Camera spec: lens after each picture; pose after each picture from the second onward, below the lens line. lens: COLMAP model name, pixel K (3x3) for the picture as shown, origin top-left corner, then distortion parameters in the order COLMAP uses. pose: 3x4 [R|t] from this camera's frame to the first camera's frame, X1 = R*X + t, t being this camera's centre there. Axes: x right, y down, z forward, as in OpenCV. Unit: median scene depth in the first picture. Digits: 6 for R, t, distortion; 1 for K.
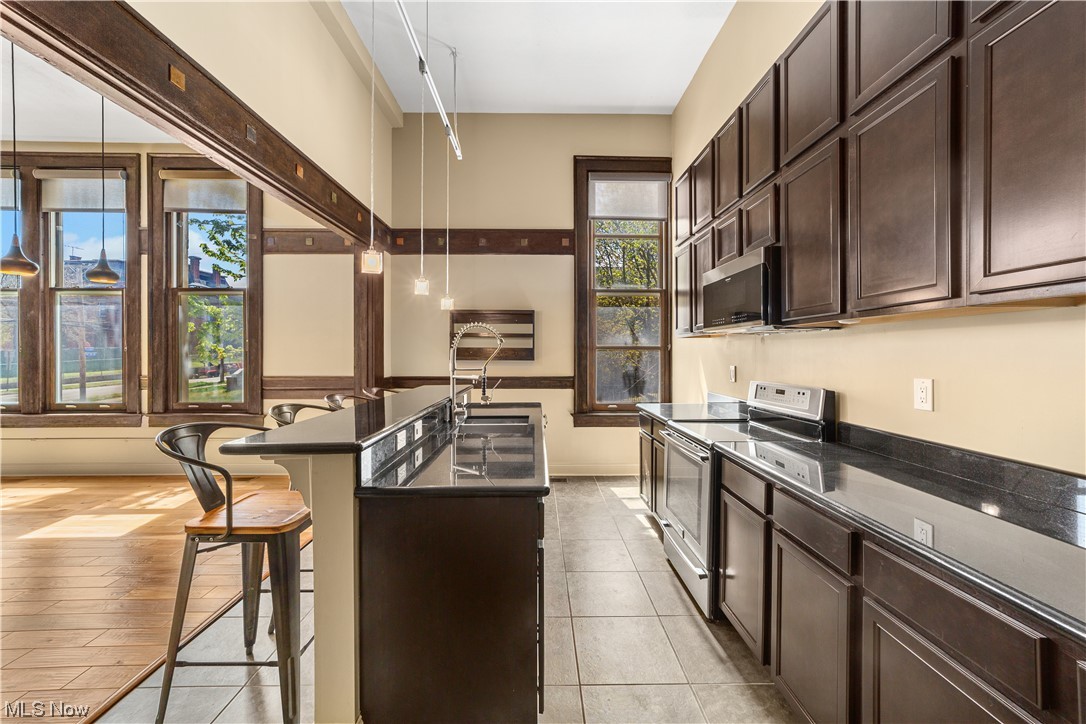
lens RADIAL K [[418.4, 0, 545.3], [0, 418.4, 353.6], [0, 0, 1]] dist [-0.016102, 0.005855]
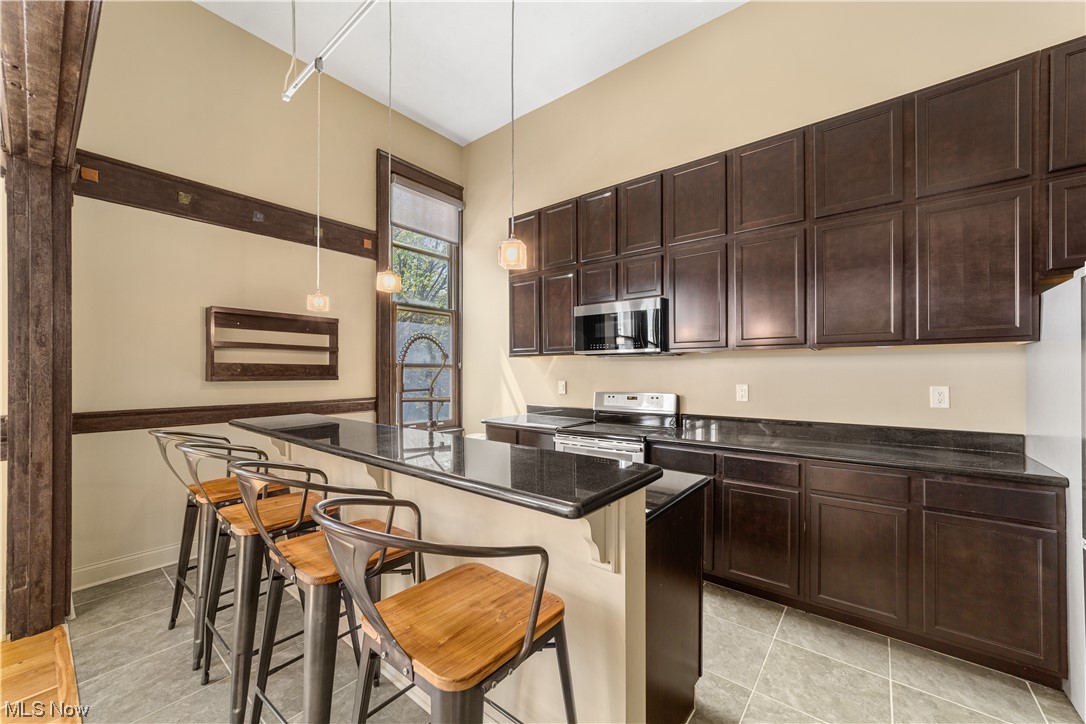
lens RADIAL K [[418.4, 0, 543.4], [0, 418.4, 370.4], [0, 0, 1]] dist [-0.016102, 0.005855]
pose [[0.635845, 0.001118, 0.771816, -0.388588], [0.001814, 0.999994, -0.002943, 0.000913], [-0.771814, 0.003272, 0.635839, 0.165927]]
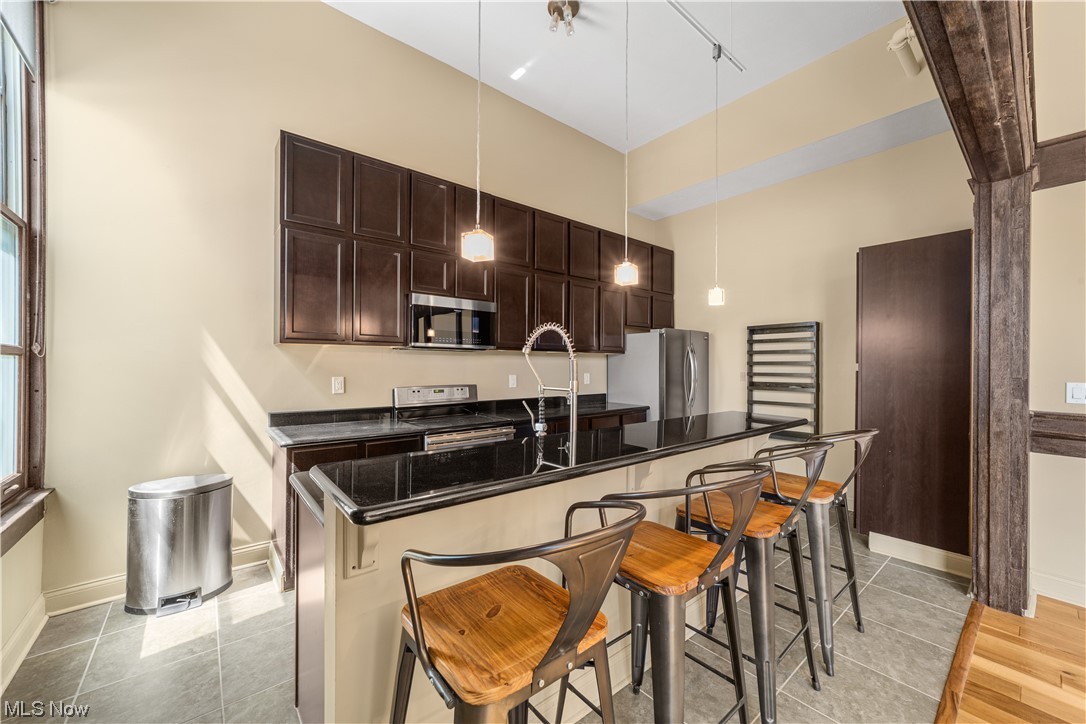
lens RADIAL K [[418.4, 0, 551.0], [0, 418.4, 370.0], [0, 0, 1]] dist [-0.016102, 0.005855]
pose [[-0.632575, -0.010752, 0.774424, -0.437804], [-0.005663, 0.999941, 0.009257, 0.000968], [-0.774478, 0.001470, -0.632599, 0.852880]]
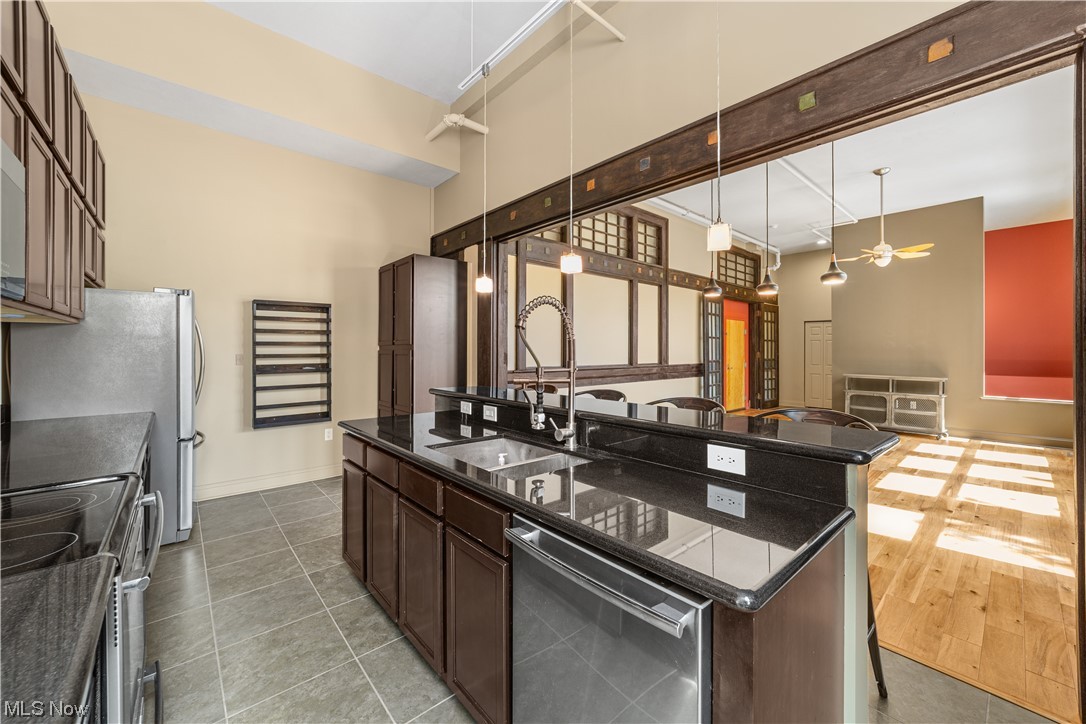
lens RADIAL K [[418.4, 0, 538.5], [0, 418.4, 348.0], [0, 0, 1]] dist [-0.016102, 0.005855]
pose [[-0.766595, -0.003102, -0.642123, 0.157358], [-0.004506, 0.999990, 0.000549, -0.002080], [0.642115, 0.003314, -0.766602, 0.868599]]
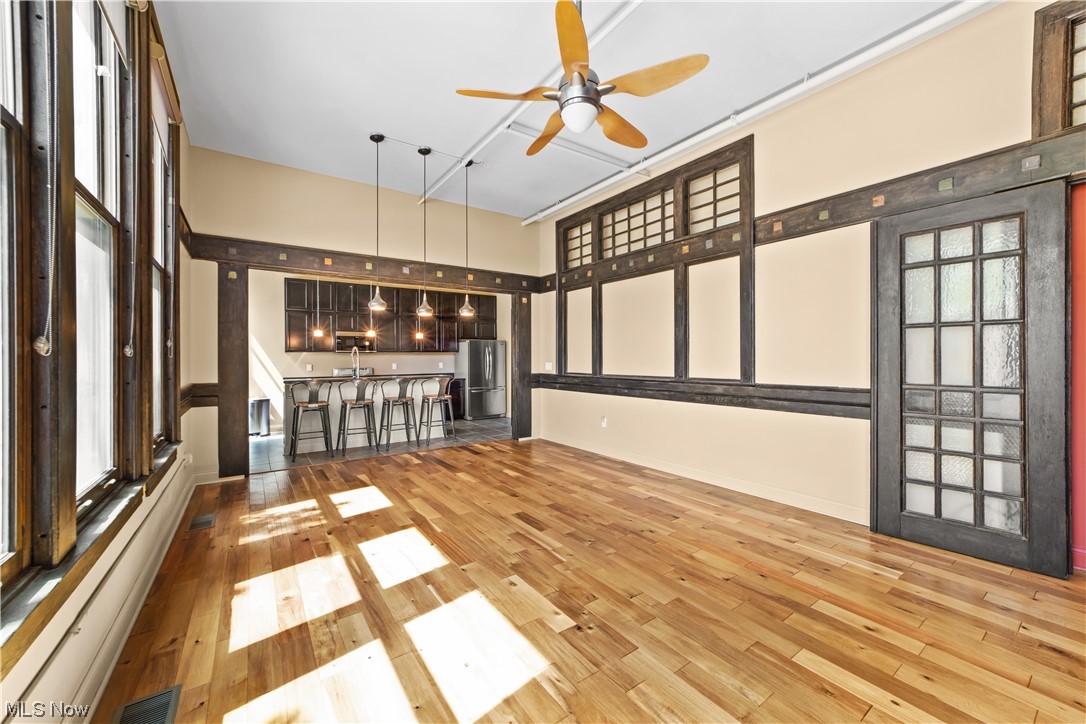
lens RADIAL K [[418.4, 0, 547.7], [0, 418.4, 355.9], [0, 0, 1]] dist [-0.016102, 0.005855]
pose [[-0.573073, 0.007567, 0.819470, -1.688575], [0.007582, 0.999964, -0.003932, -0.001033], [-0.819470, 0.003960, -0.573109, 0.873870]]
